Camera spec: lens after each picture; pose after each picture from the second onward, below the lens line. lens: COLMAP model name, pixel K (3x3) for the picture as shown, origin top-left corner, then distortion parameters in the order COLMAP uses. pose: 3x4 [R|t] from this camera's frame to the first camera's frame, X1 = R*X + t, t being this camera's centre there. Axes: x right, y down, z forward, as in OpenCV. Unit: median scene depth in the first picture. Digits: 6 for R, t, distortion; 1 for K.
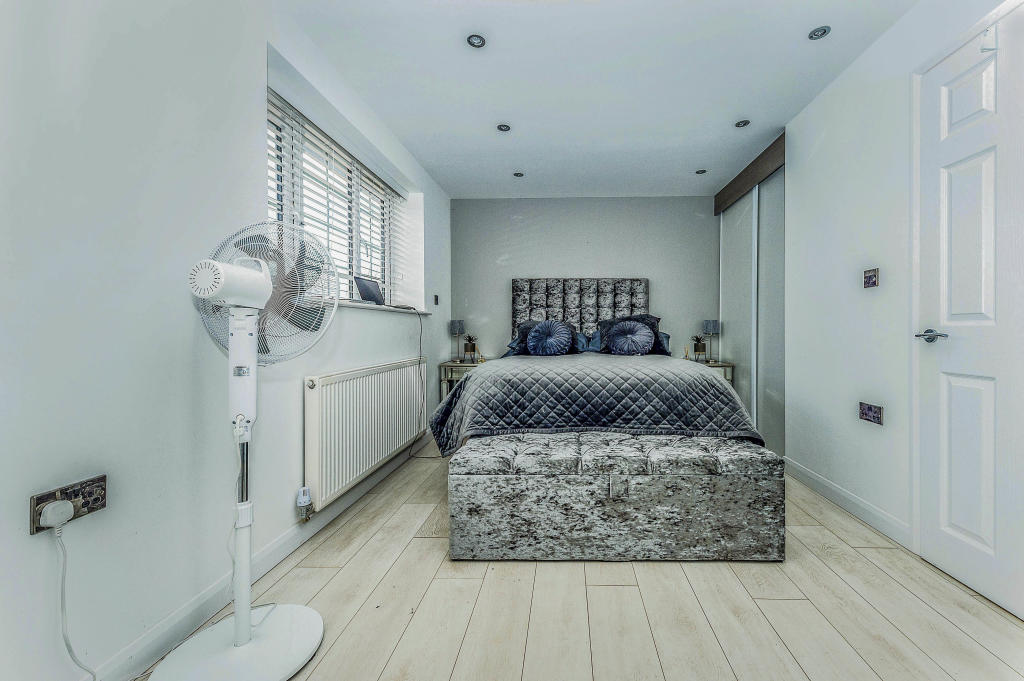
lens RADIAL K [[397.7, 0, 546.5], [0, 397.7, 337.2], [0, 0, 1]] dist [-0.000495, 0.001176]
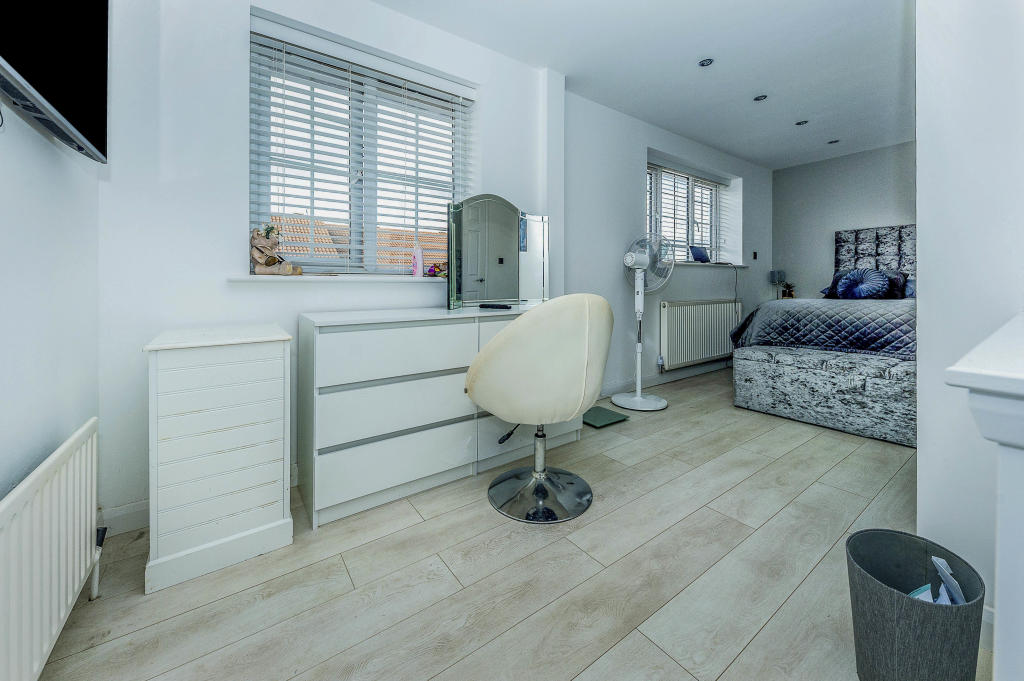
lens RADIAL K [[392.0, 0, 516.8], [0, 392.0, 290.8], [0, 0, 1]] dist [-0.000041, -0.000137]
pose [[0.617518, 0.008474, -0.786511, 0.467081], [-0.007763, 0.999959, 0.004678, 0.037772], [0.786518, 0.003217, 0.617559, -0.745132]]
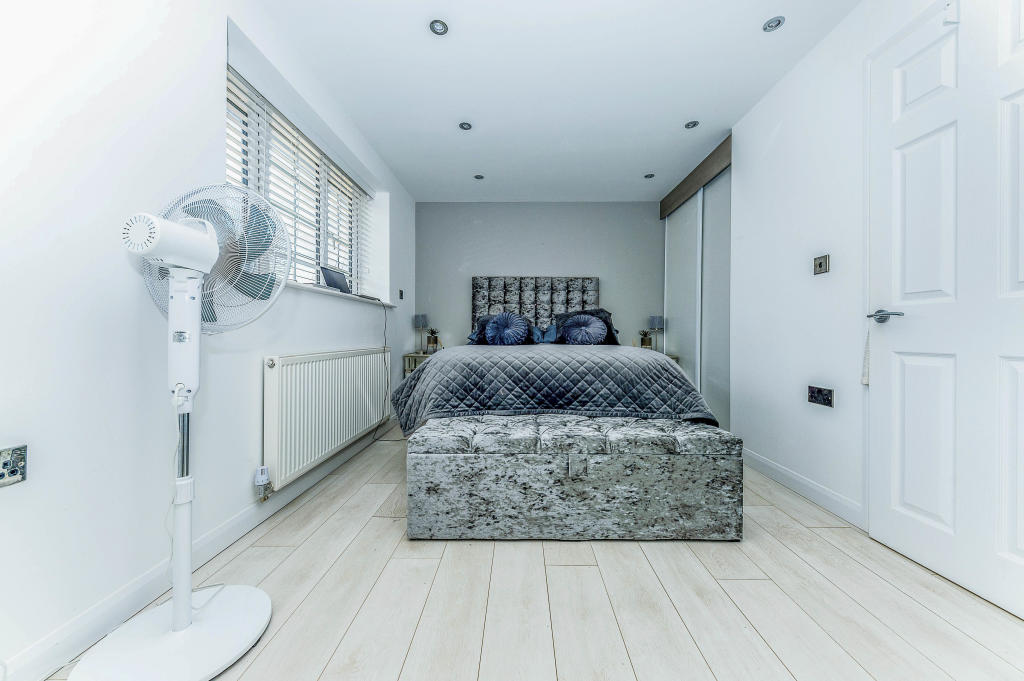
lens RADIAL K [[352.2, 0, 505.4], [0, 352.2, 337.8], [0, 0, 1]] dist [-0.000746, -0.000699]
pose [[0.999958, 0.005145, 0.007582, -0.006915], [-0.005085, 0.999956, -0.007861, 0.053666], [-0.007622, 0.007822, 0.999940, 0.098766]]
